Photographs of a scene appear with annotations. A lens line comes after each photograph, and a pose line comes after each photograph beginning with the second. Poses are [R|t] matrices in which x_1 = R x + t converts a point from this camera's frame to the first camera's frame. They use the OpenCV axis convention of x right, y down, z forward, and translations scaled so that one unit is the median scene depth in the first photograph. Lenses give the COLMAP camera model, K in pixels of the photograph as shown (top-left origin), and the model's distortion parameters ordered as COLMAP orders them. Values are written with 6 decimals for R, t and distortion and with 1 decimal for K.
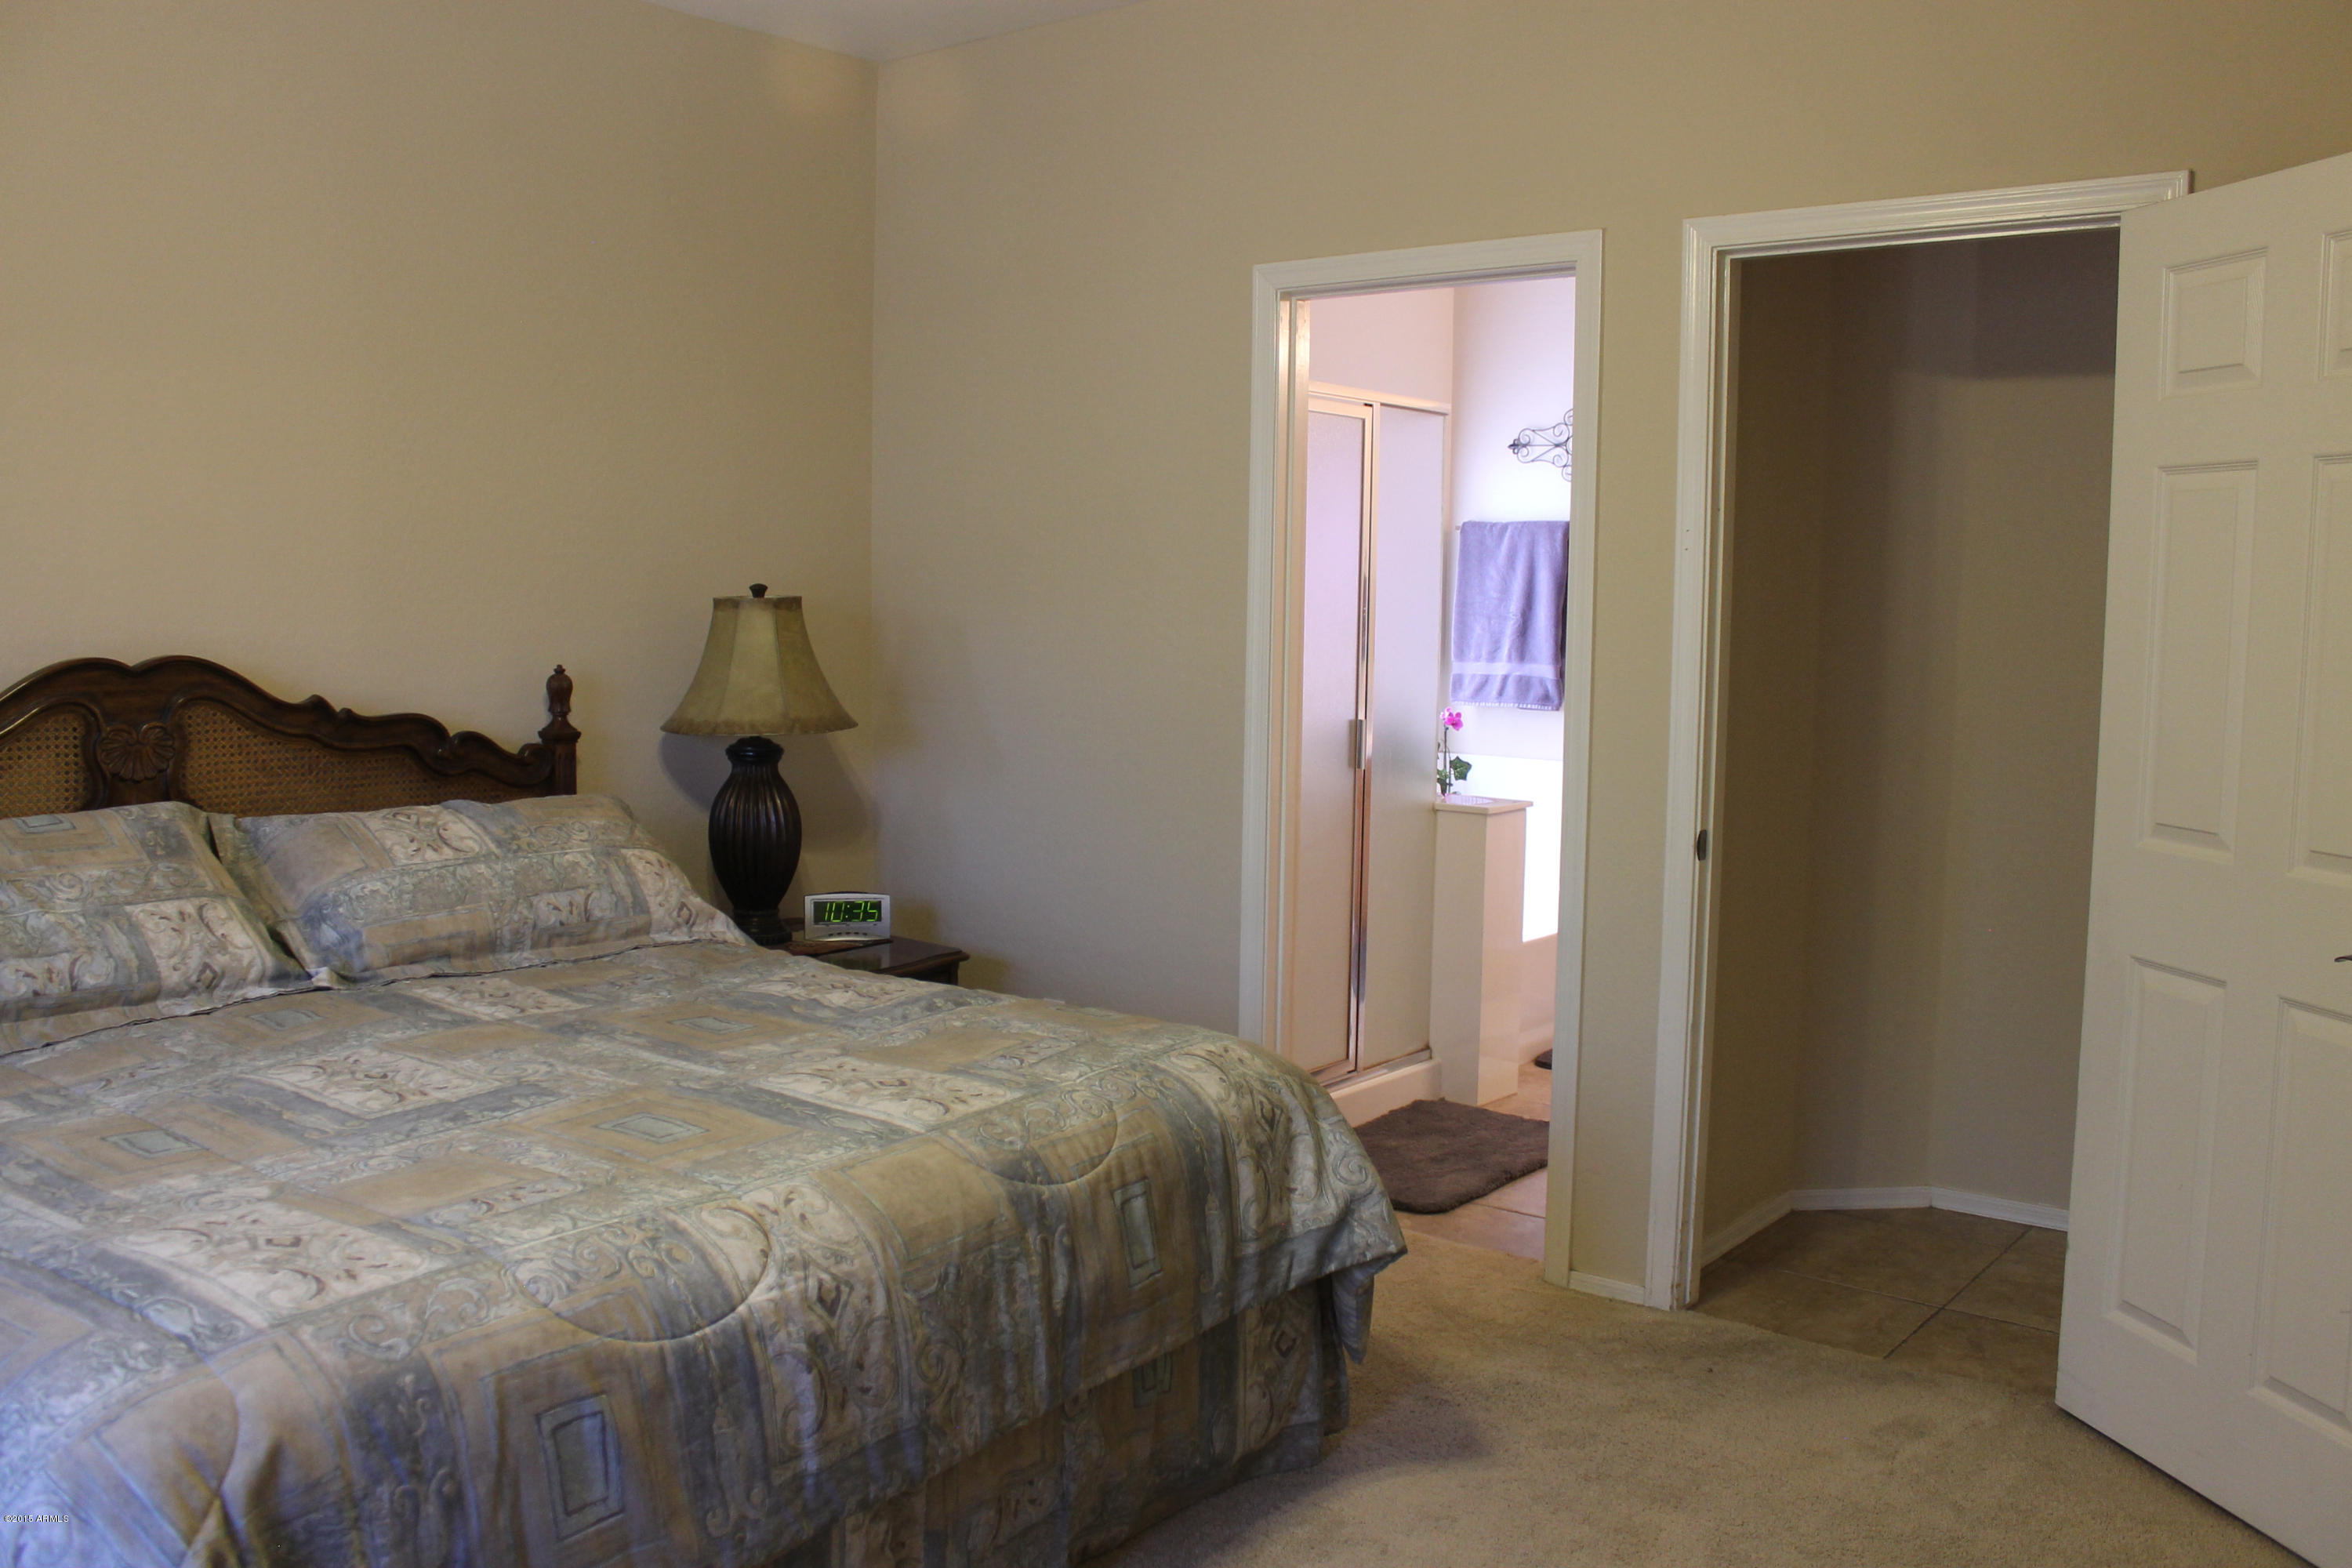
lens RADIAL K [[1974.0, 0, 1176.0], [0, 1974.0, 784.0], [0, 0, 1]] dist [-0.104043, -0.000309]
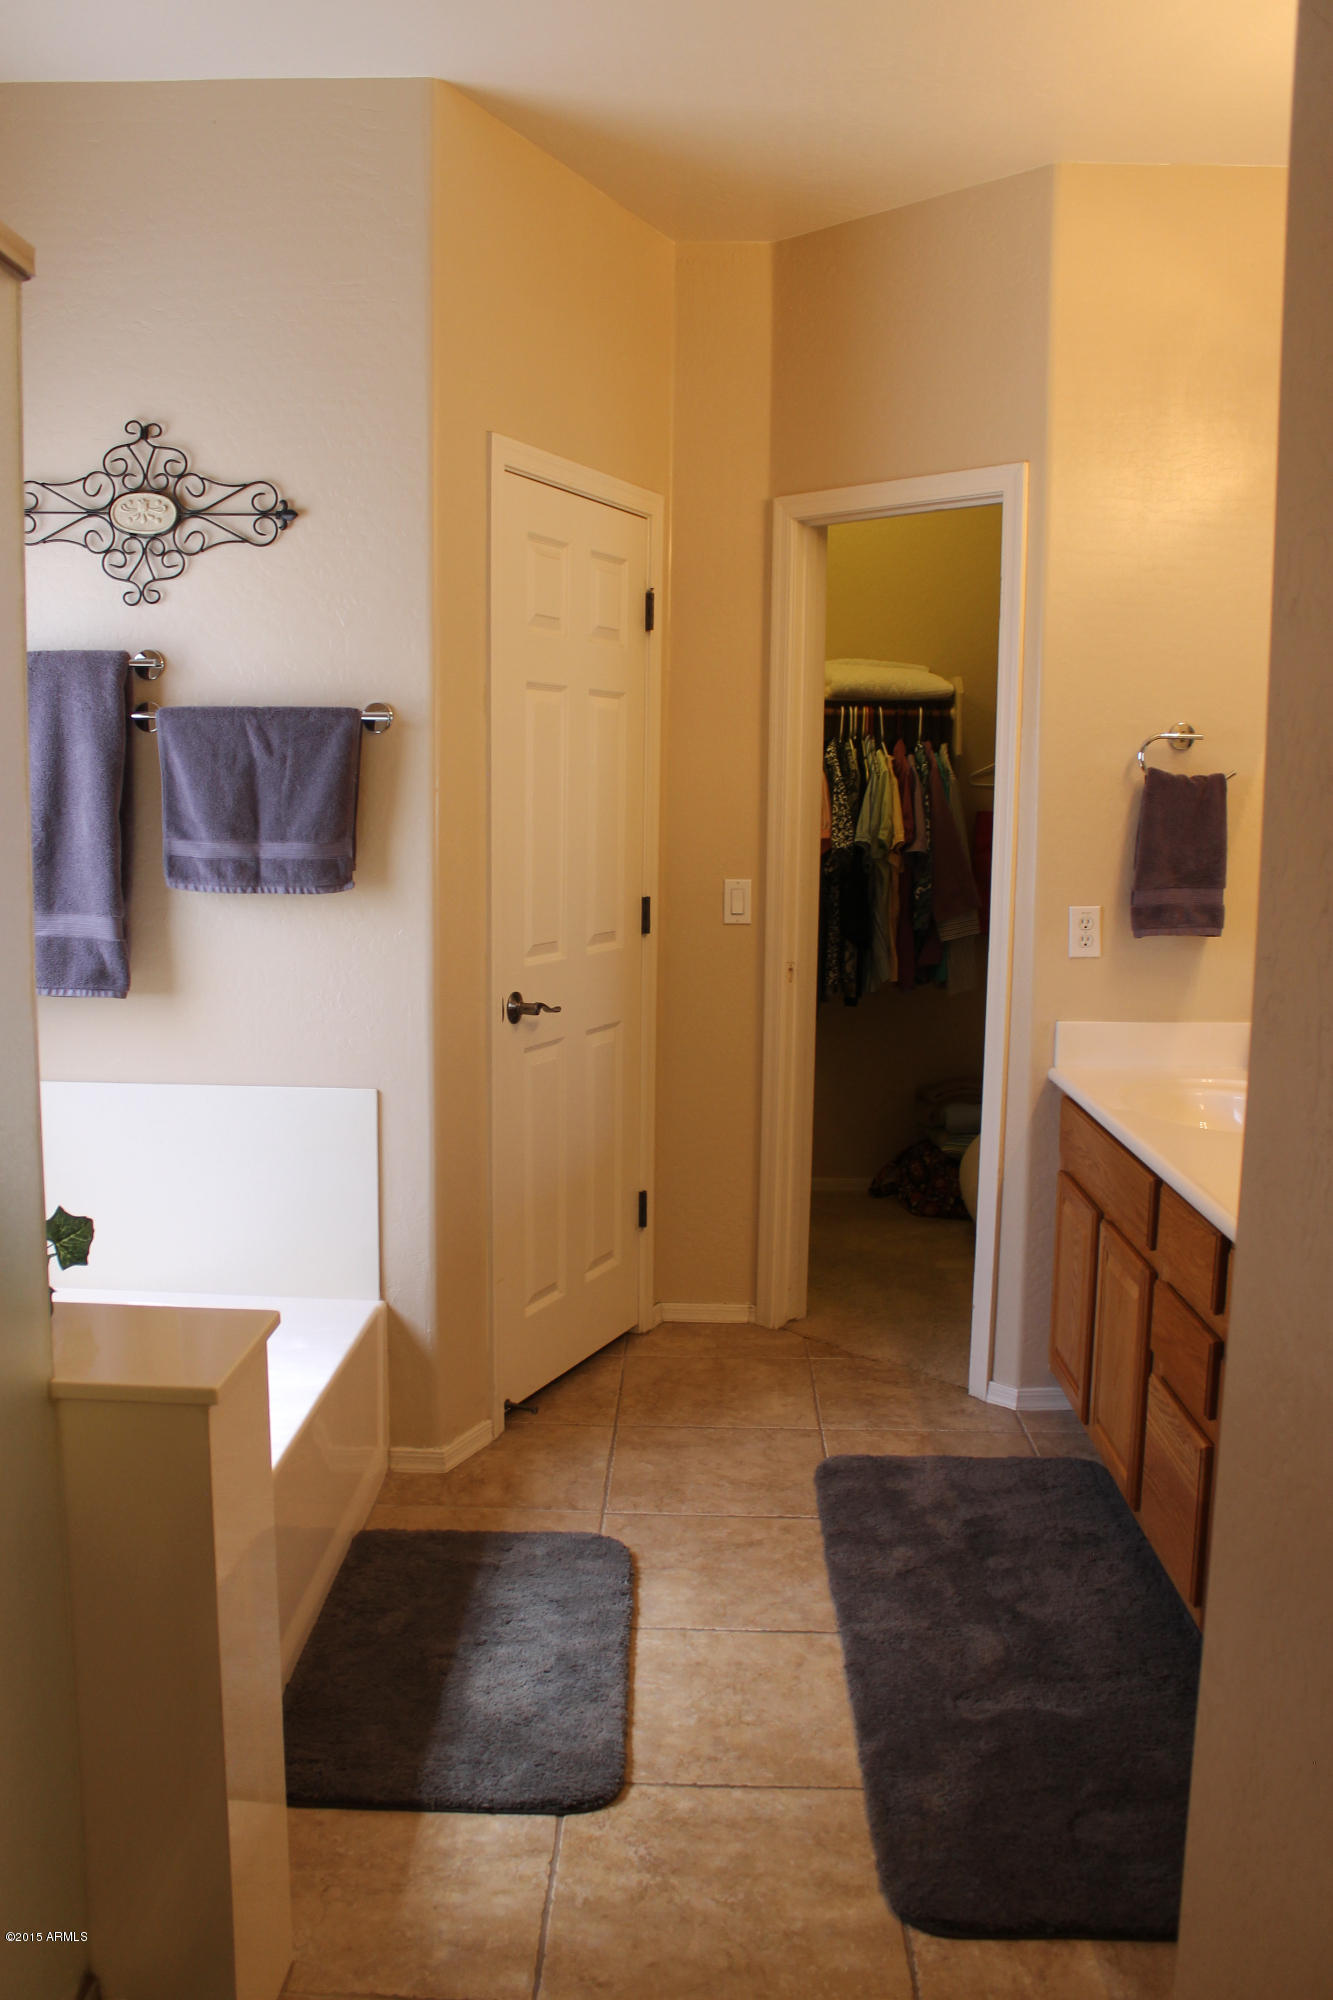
lens RADIAL K [[1678.6, 0, 666.5], [0, 1678.6, 1000.0], [0, 0, 1]] dist [-0.104043, -0.000309]
pose [[0.792289, -0.083583, 0.604395, 0.033389], [0.055777, 0.996347, 0.064670, -0.058109], [-0.607592, -0.017526, 0.794056, 0.537535]]
